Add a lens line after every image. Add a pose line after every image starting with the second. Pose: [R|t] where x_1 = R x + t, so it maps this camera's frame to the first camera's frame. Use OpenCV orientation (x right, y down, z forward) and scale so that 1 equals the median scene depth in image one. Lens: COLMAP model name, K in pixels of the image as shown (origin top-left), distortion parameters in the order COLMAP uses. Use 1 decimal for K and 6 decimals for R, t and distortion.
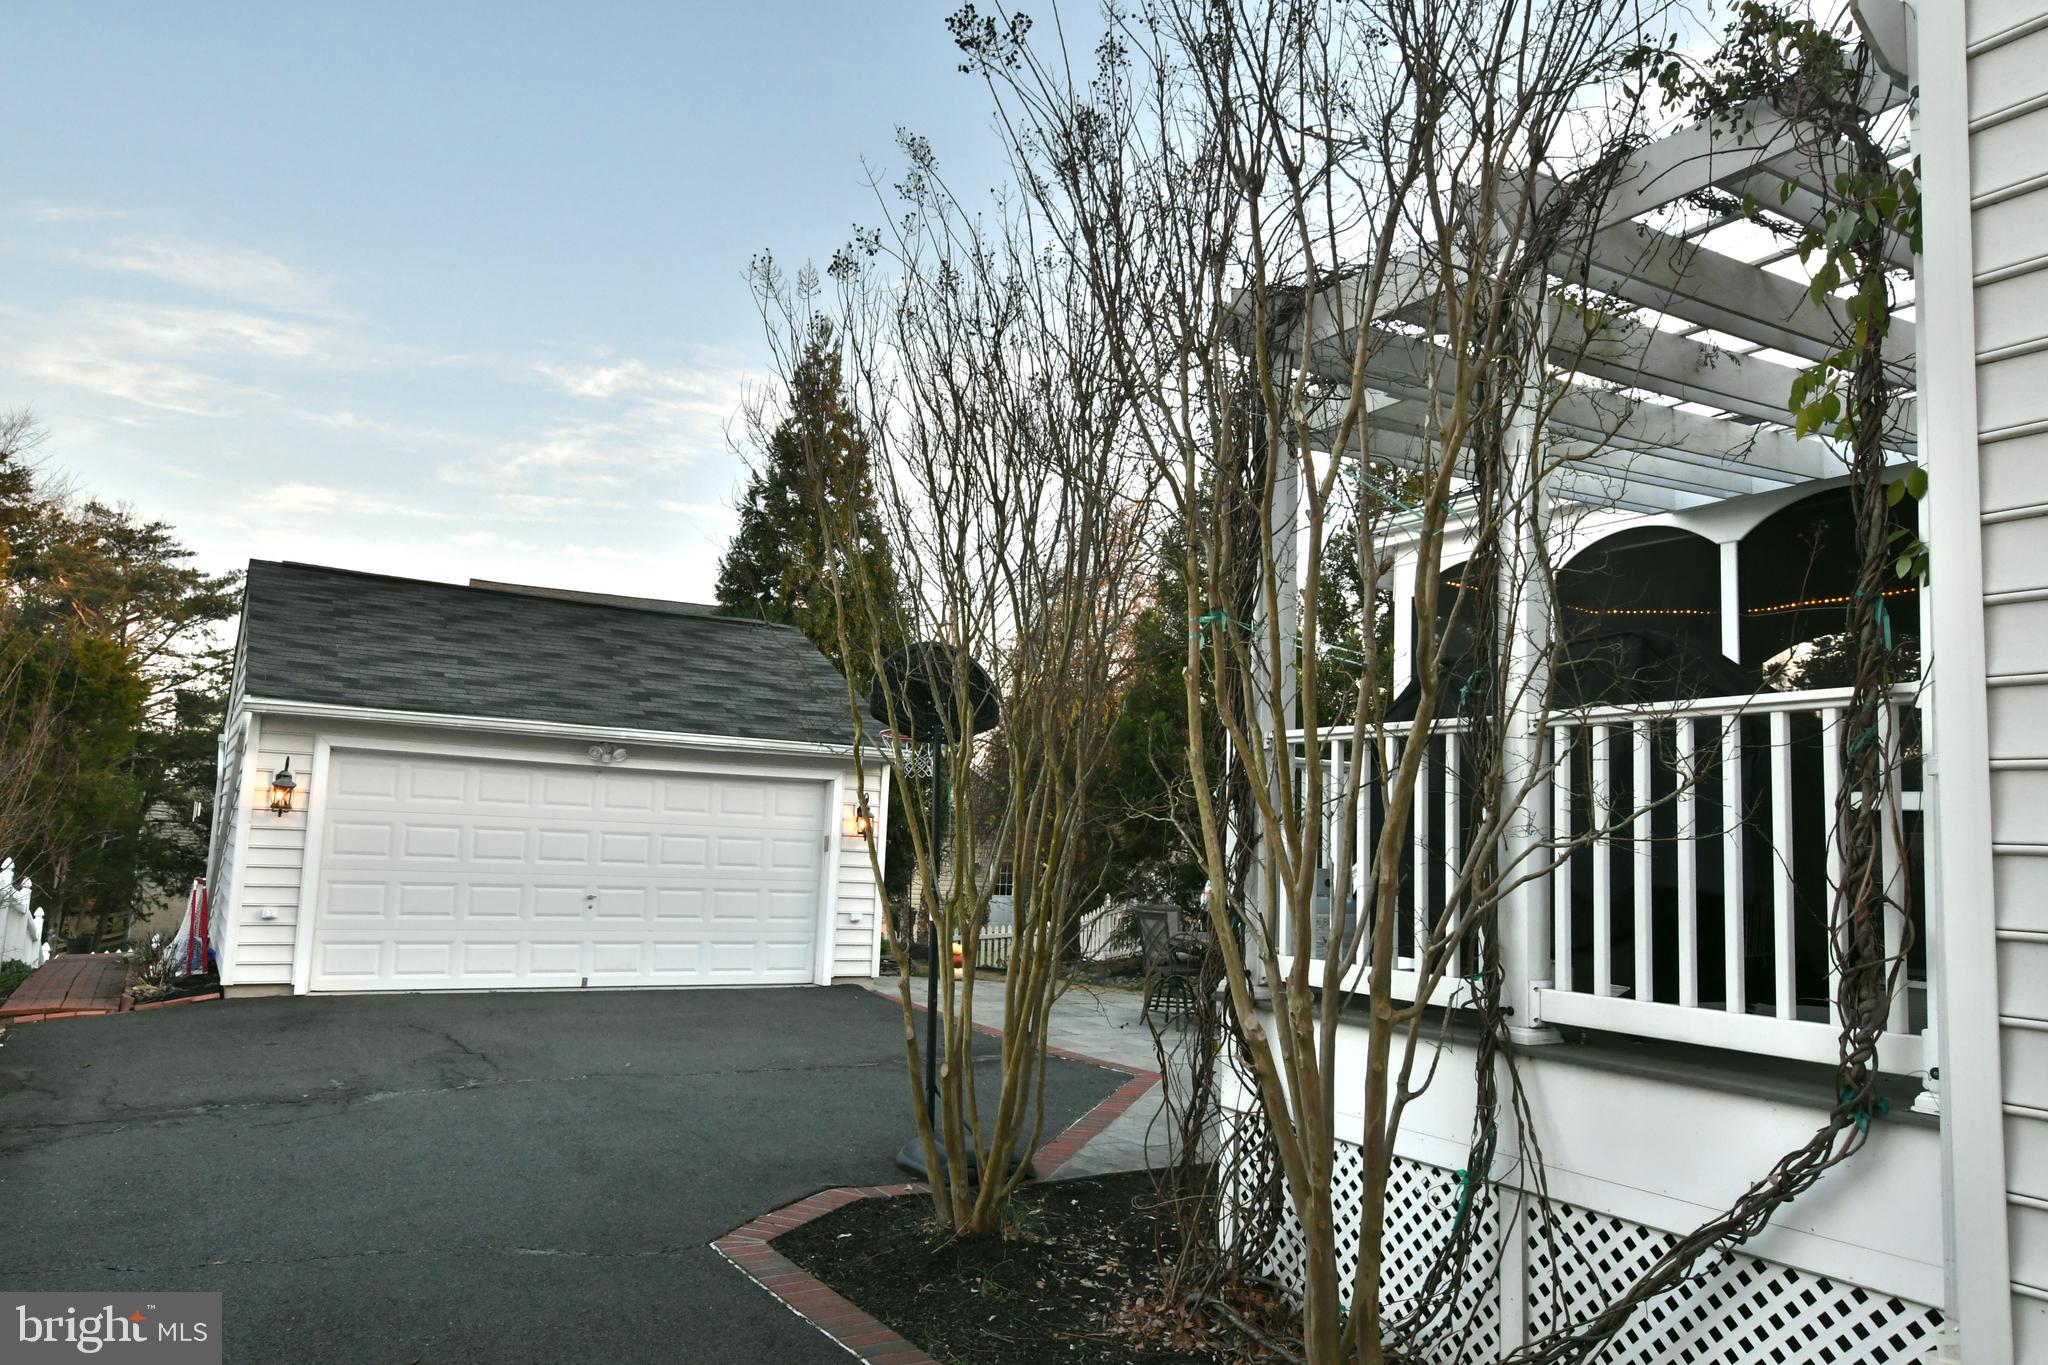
lens RADIAL K [[1380.4, 0, 1015.0], [0, 1380.4, 685.3], [0, 0, 1]] dist [-0.012826, 0.028818]
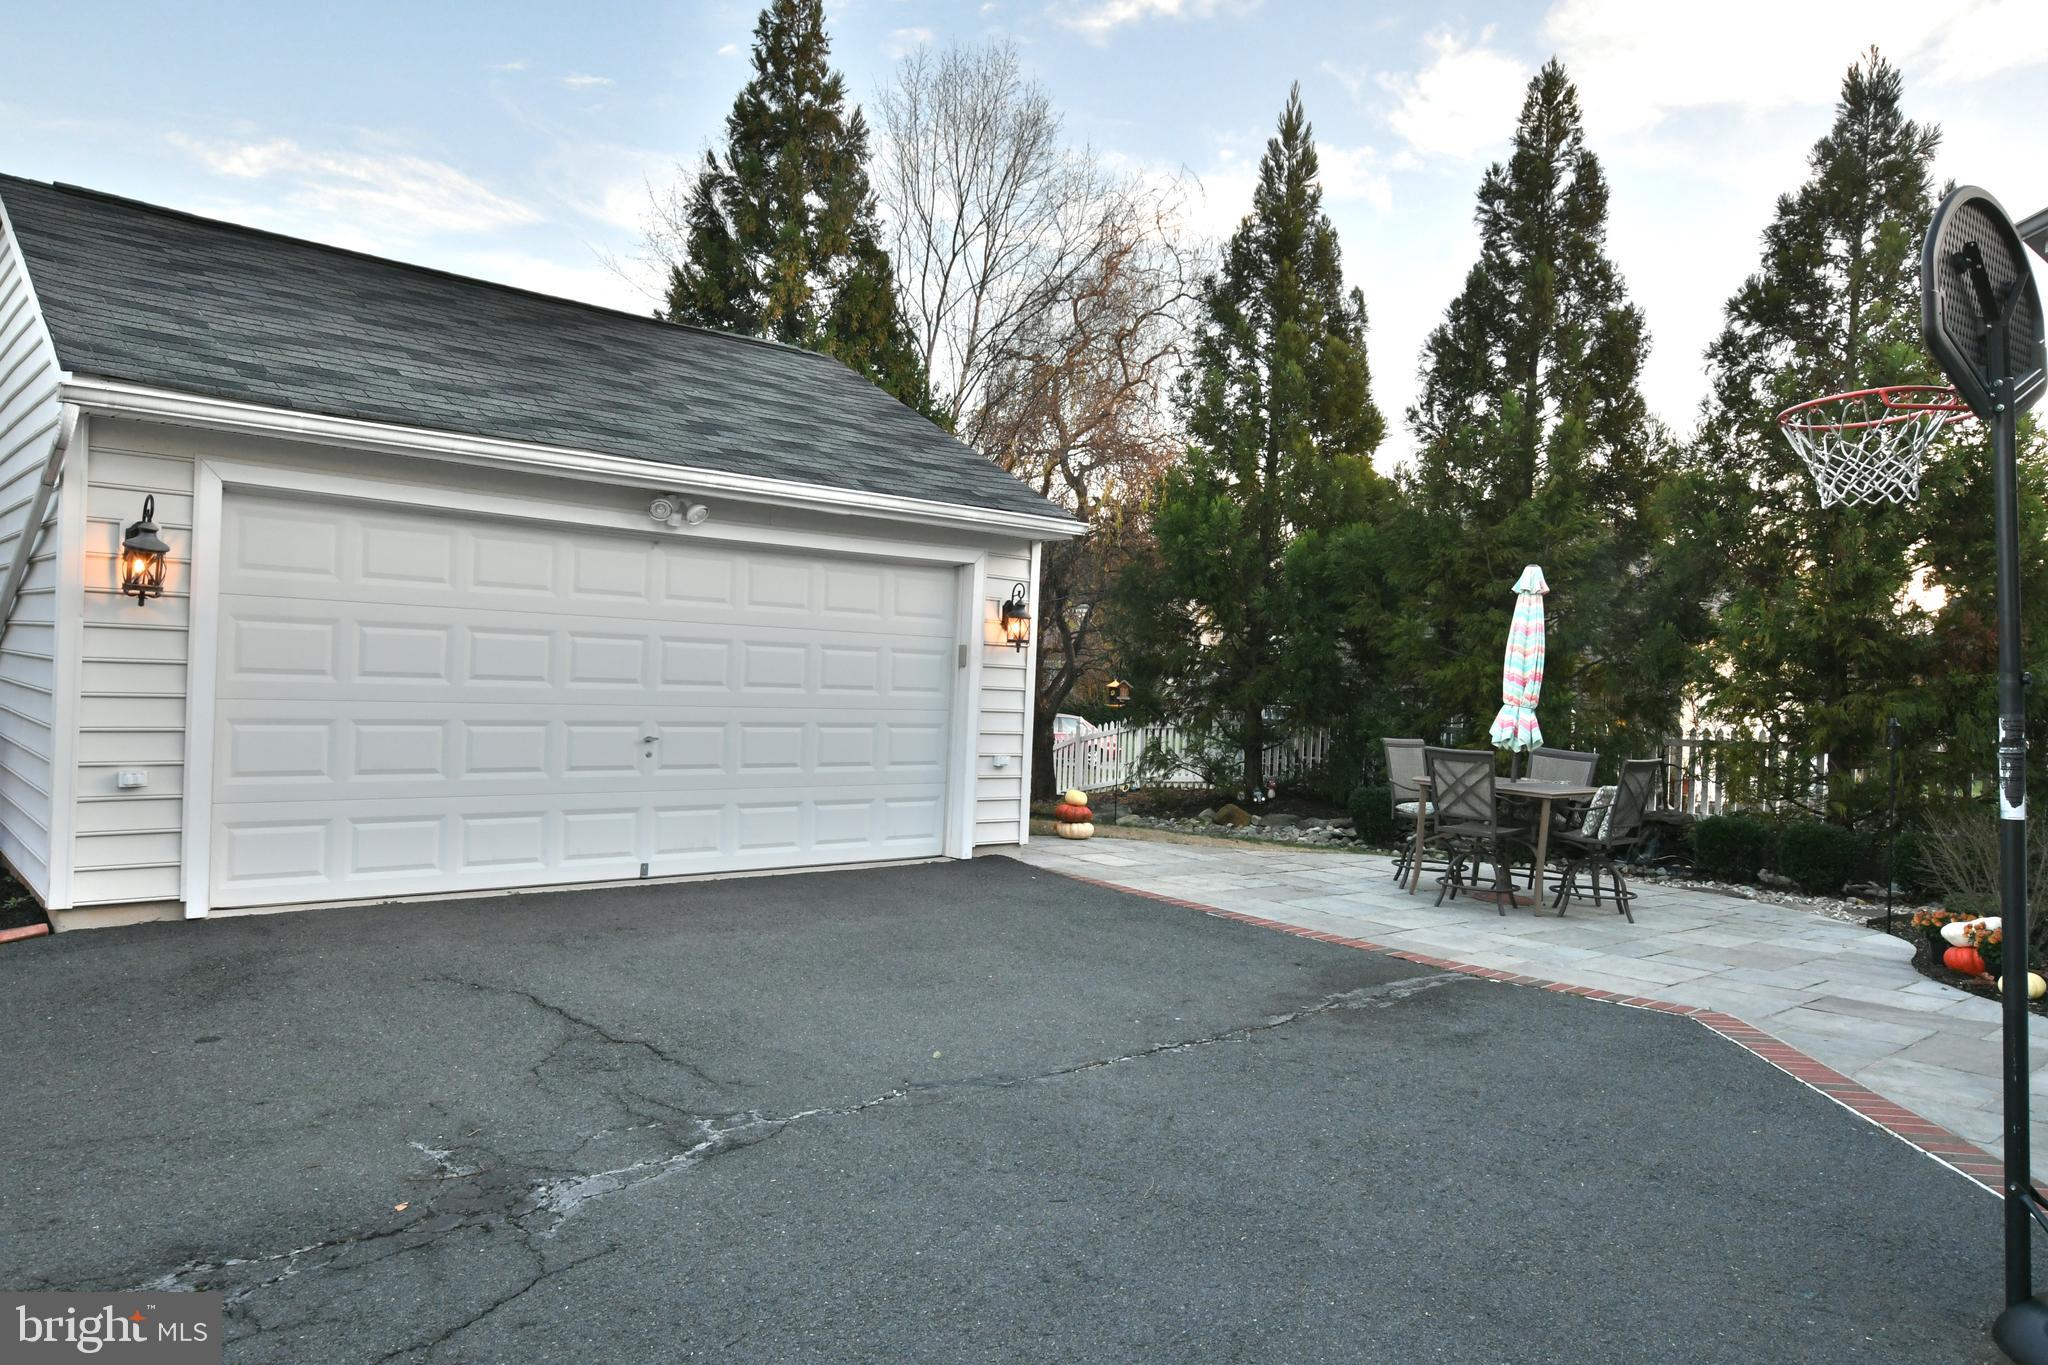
lens RADIAL K [[1380.4, 0, 1015.0], [0, 1380.4, 685.3], [0, 0, 1]] dist [-0.012826, 0.028818]
pose [[0.984288, -0.003456, 0.176535, -0.241452], [-0.019643, 0.991459, 0.128927, 0.041252], [-0.175473, -0.130369, 0.975814, 0.334433]]
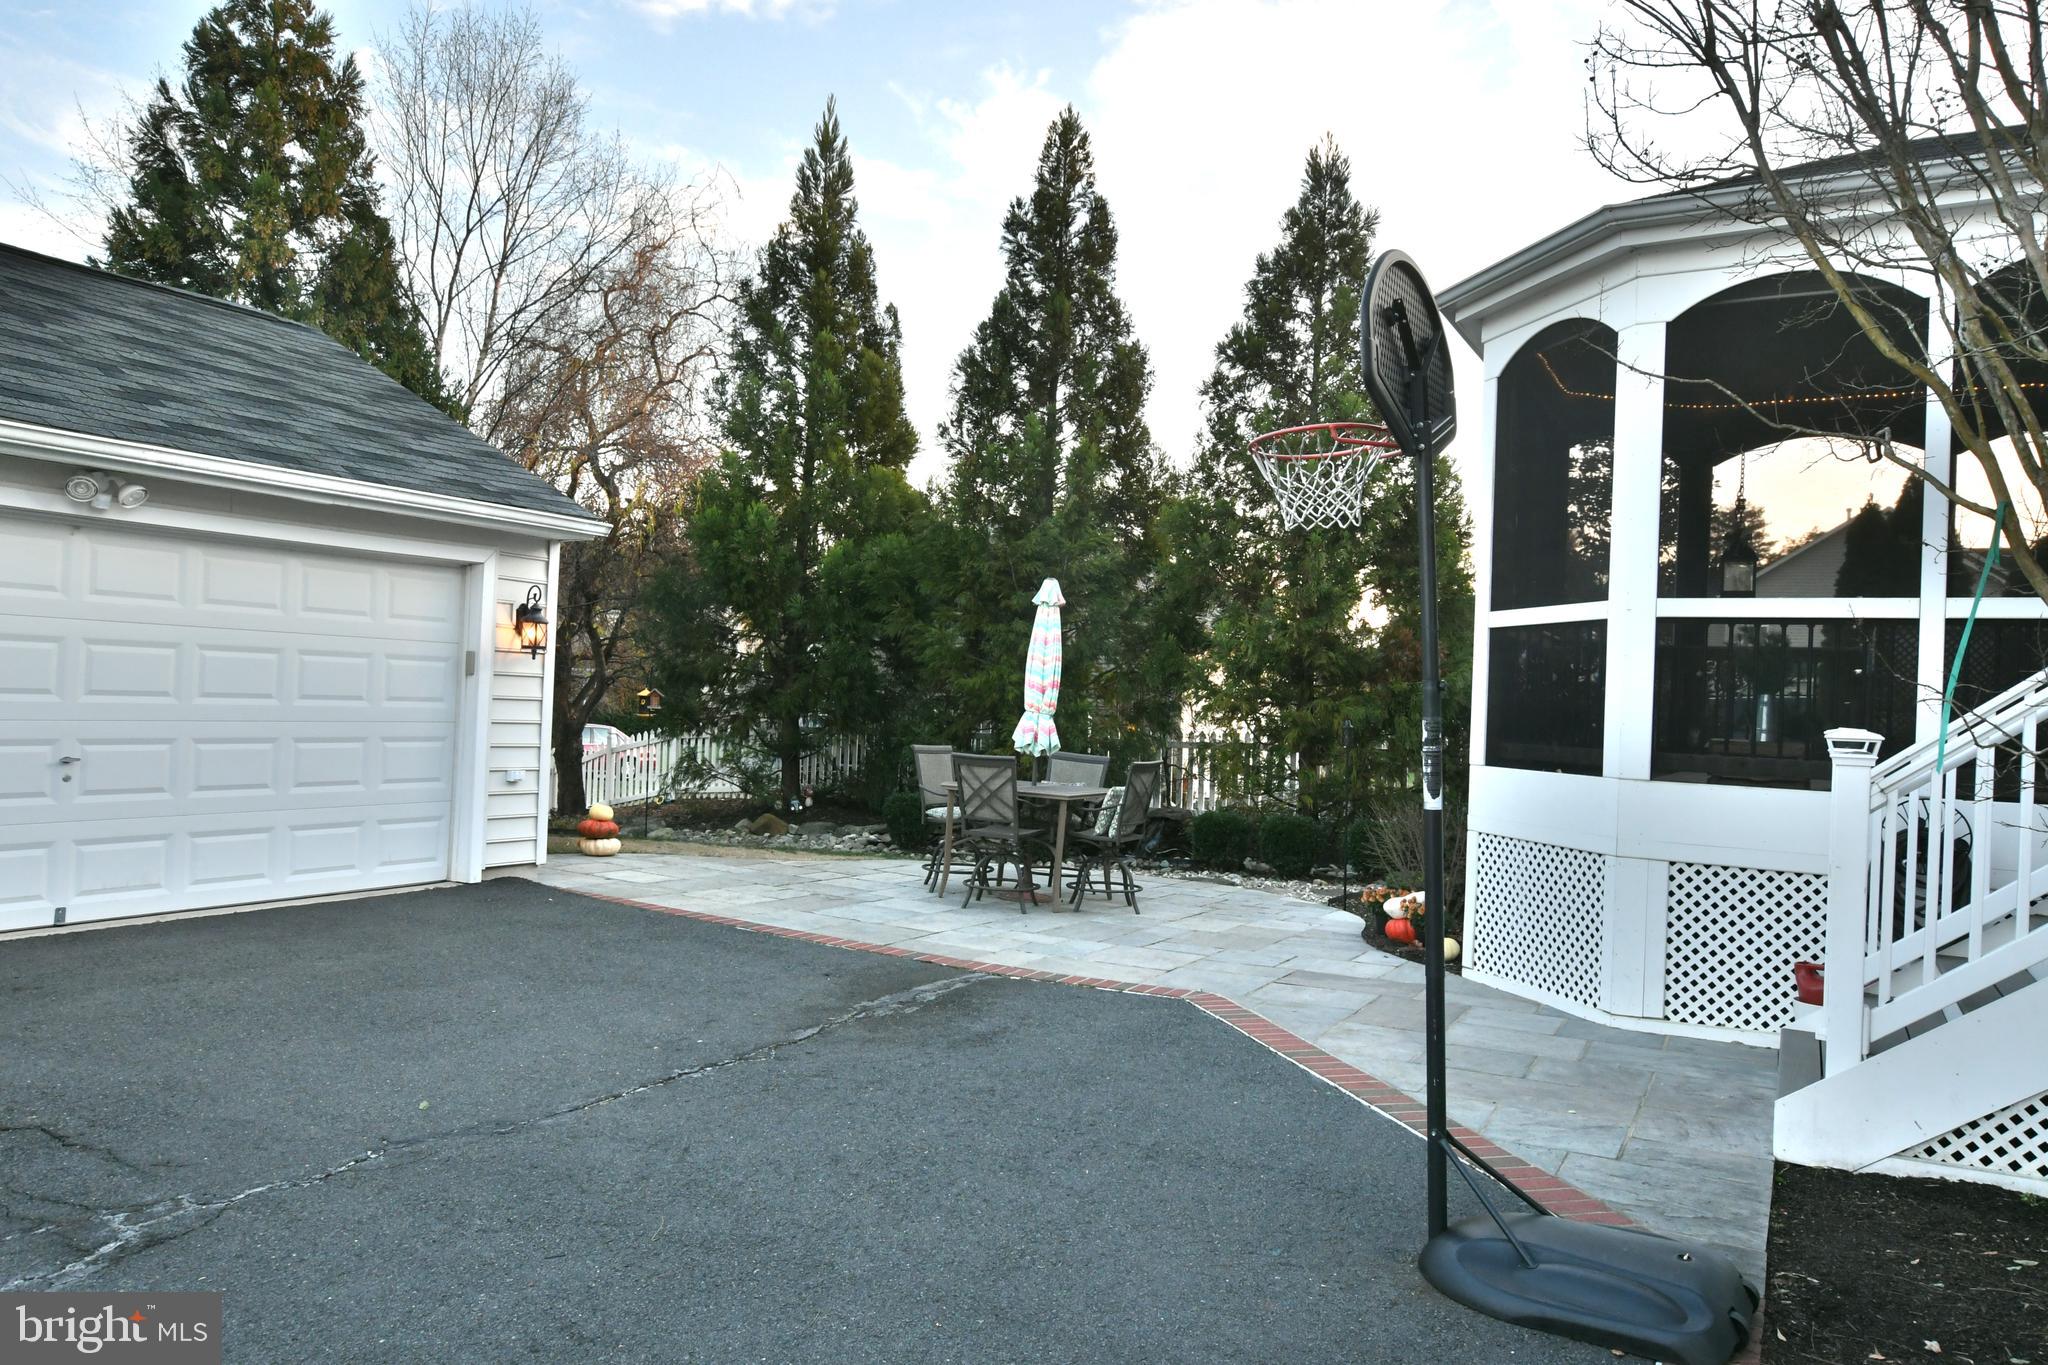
lens RADIAL K [[1380.4, 0, 1015.0], [0, 1380.4, 685.3], [0, 0, 1]] dist [-0.012826, 0.028818]
pose [[0.874712, -0.003882, 0.484628, -0.233454], [-0.056712, 0.992278, 0.110309, 0.042127], [-0.481314, -0.123973, 0.867737, 0.341005]]
